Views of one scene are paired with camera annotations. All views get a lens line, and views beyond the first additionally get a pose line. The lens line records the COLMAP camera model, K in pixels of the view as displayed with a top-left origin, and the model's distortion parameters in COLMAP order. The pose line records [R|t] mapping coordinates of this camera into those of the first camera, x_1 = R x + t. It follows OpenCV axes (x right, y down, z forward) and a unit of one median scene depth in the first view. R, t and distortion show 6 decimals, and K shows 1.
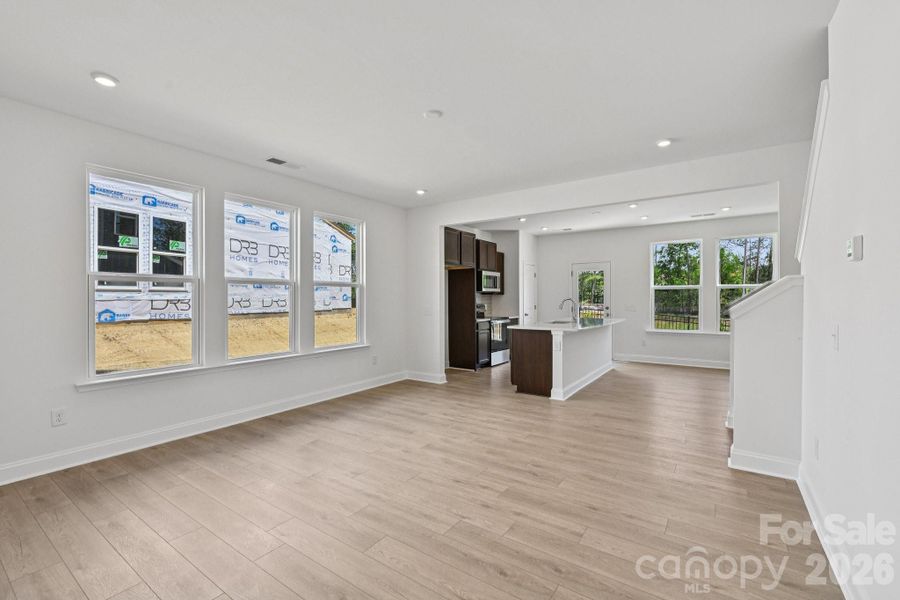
lens RADIAL K [[391.7, 0, 446.7], [0, 391.7, 299.4], [0, 0, 1]] dist [0.002926, 0.000244]
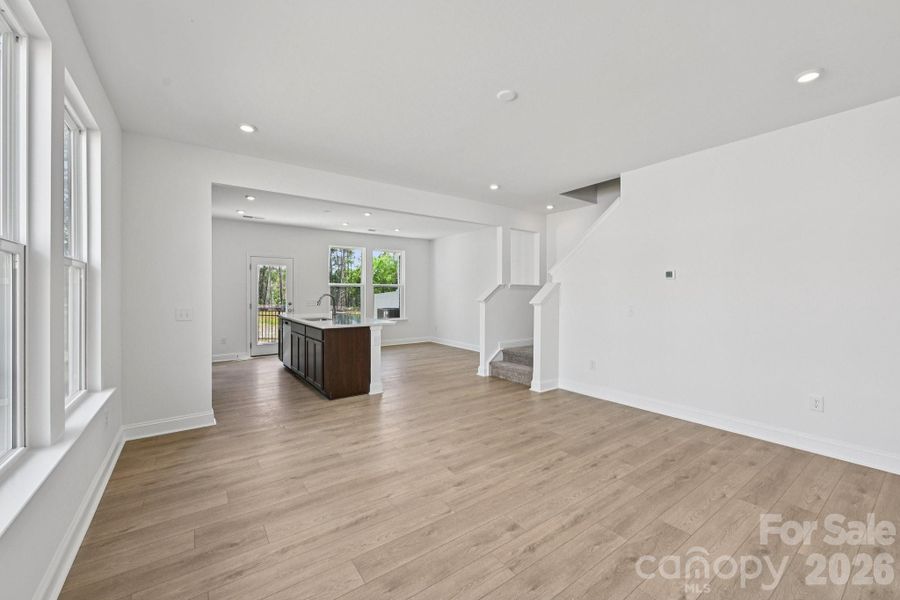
lens RADIAL K [[355.2, 0, 449.2], [0, 355.2, 297.1], [0, 0, 1]] dist [-0.000847, -0.000029]
pose [[0.328678, -0.003969, 0.944434, -0.711187], [-0.000514, 0.999990, 0.004381, 0.001657], [-0.944442, -0.001925, 0.328672, 0.698610]]
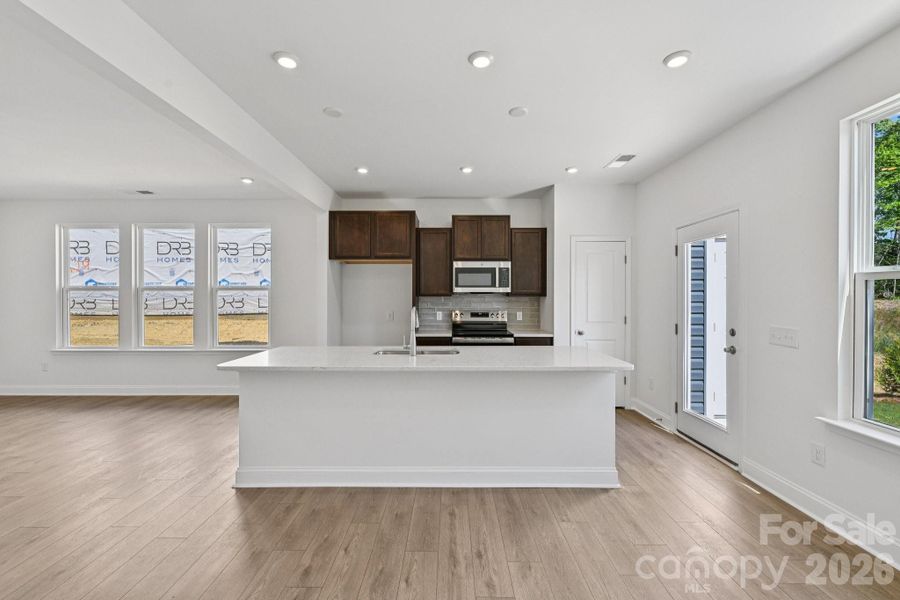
lens RADIAL K [[374.9, 0, 450.0], [0, 374.9, 300.0], [0, 0, 1]] dist [-0.000671, 0.000014]
pose [[0.568720, 0.010524, -0.822464, 1.235303], [-0.002302, 0.999935, 0.011203, -0.029586], [0.822528, -0.004478, 0.568707, 1.264579]]
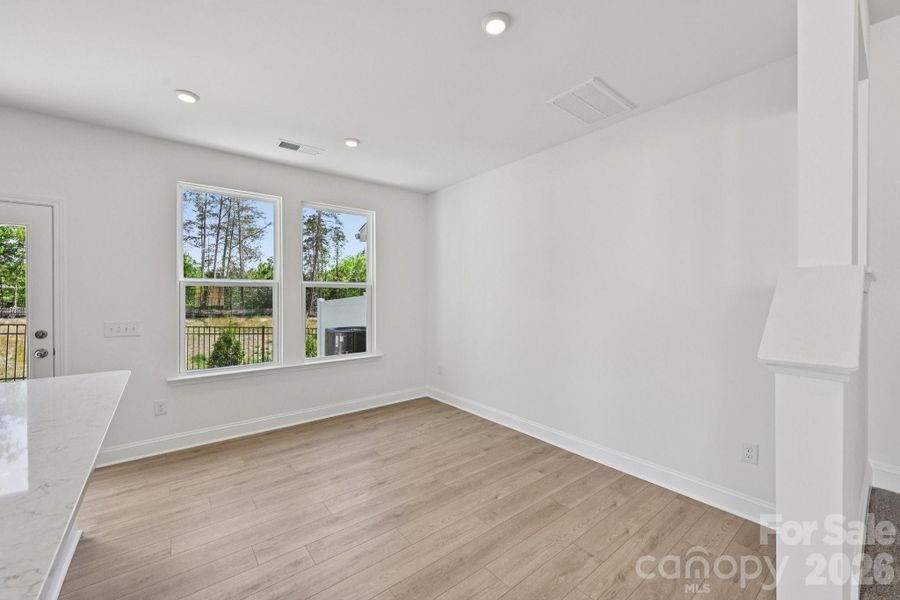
lens RADIAL K [[355.2, 0, 449.2], [0, 355.2, 297.1], [0, 0, 1]] dist [-0.000847, -0.000029]
pose [[0.280438, 0.000208, 0.959872, 0.457876], [0.003366, 0.999994, -0.001200, -0.023291], [-0.959866, 0.003567, 0.280435, 1.237818]]
